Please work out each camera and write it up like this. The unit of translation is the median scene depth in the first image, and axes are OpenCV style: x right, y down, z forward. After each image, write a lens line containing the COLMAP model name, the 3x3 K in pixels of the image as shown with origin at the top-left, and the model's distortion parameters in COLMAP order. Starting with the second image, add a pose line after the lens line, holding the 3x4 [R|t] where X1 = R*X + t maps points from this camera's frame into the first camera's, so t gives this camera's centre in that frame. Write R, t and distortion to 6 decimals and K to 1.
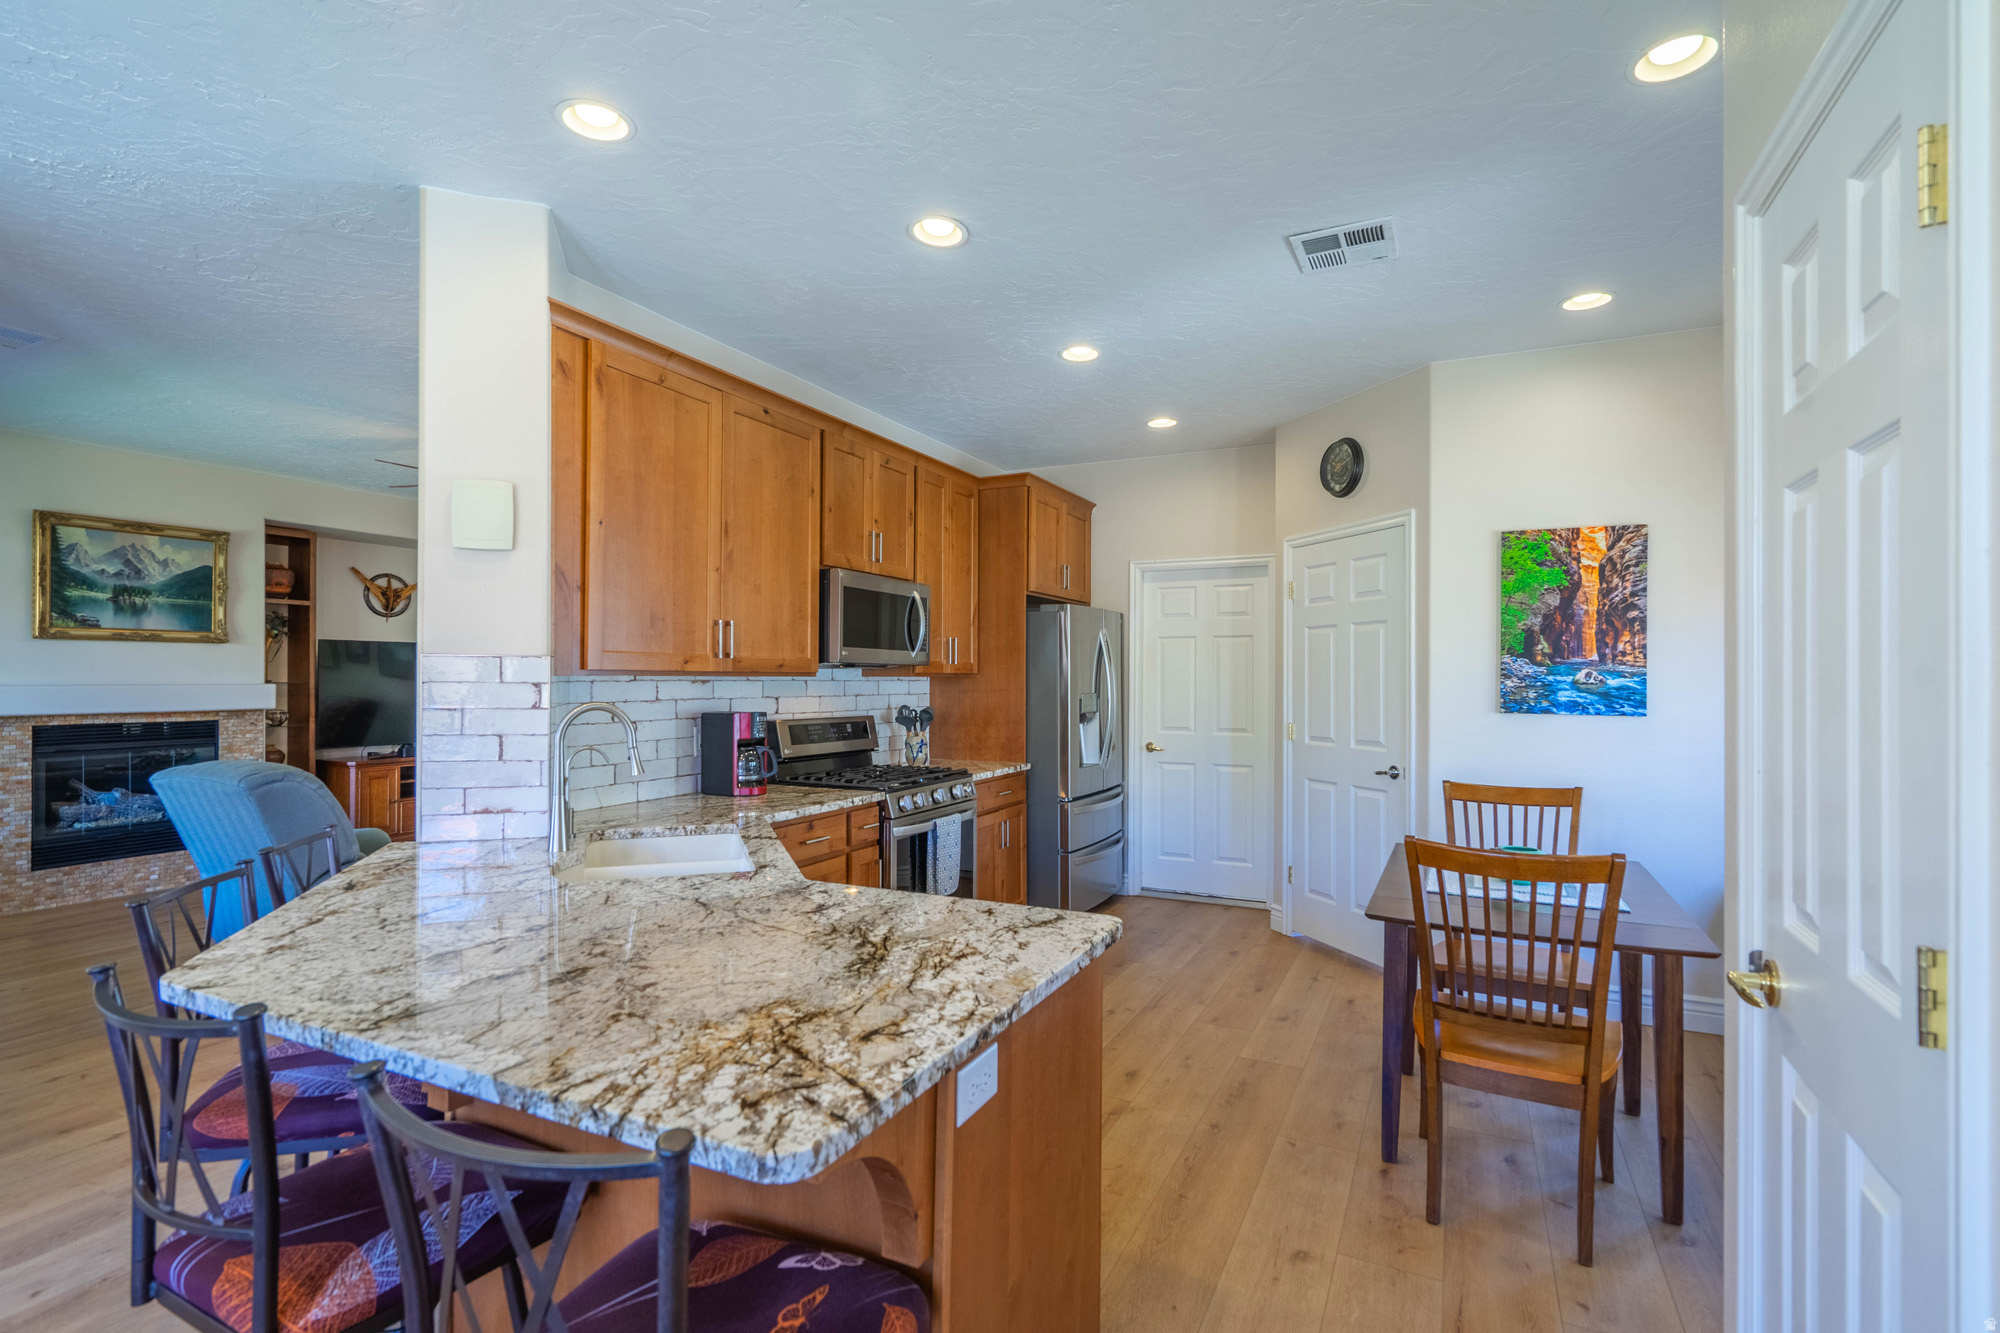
lens RADIAL K [[924.2, 0, 1001.5], [0, 924.2, 677.8], [0, 0, 1]] dist [-0.005893, 0.000796]
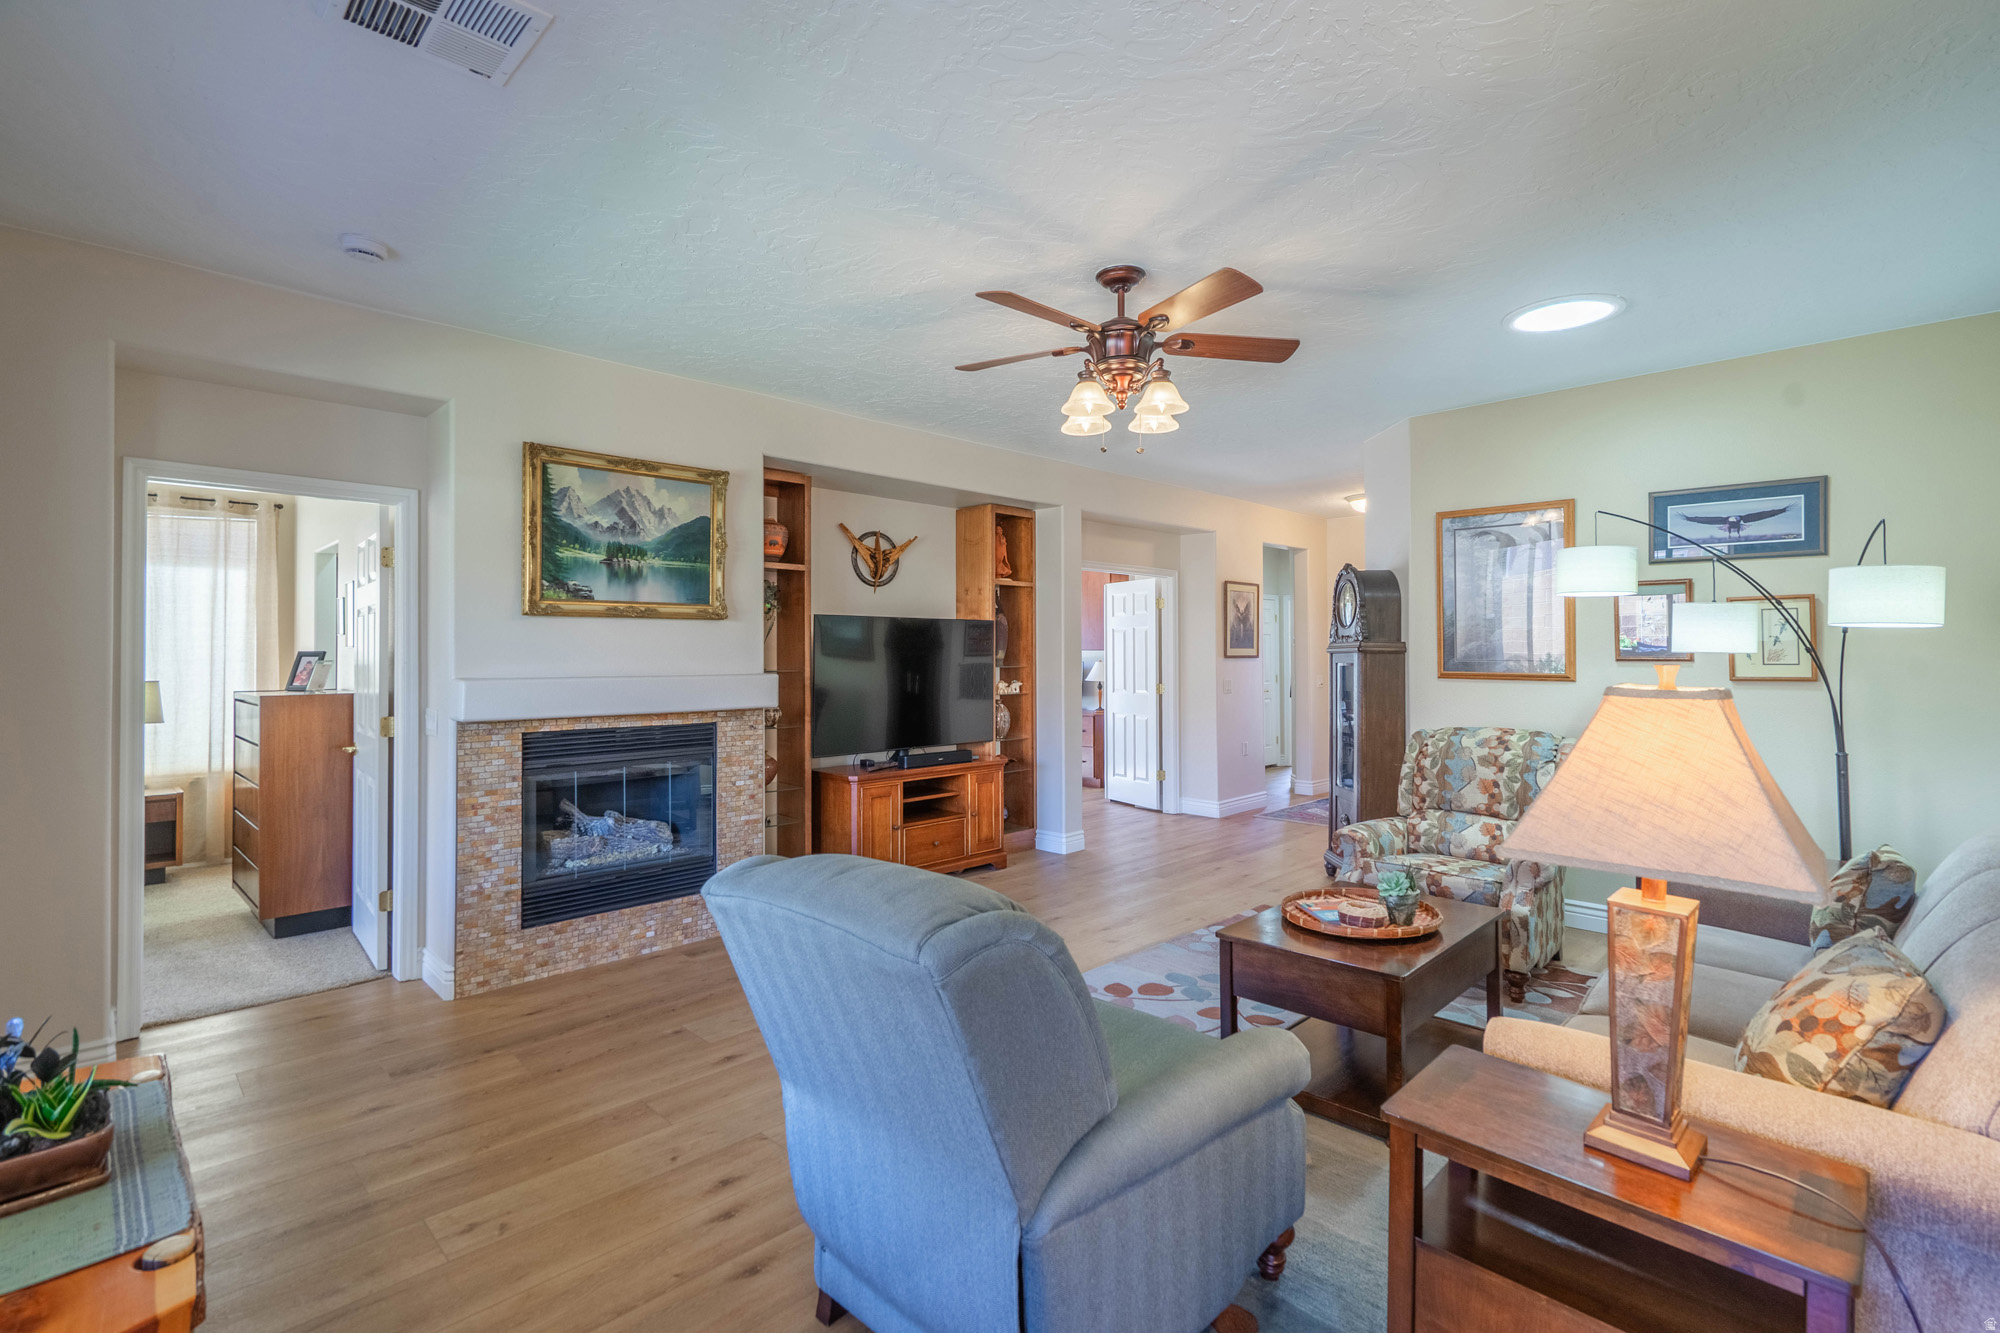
lens RADIAL K [[924.2, 0, 1006.1], [0, 924.2, 653.5], [0, 0, 1]] dist [-0.005893, 0.000796]
pose [[0.944363, -0.001699, -0.328901, -0.401929], [0.001165, 0.999998, -0.001821, -0.009080], [0.328903, 0.001337, 0.944363, 0.387776]]
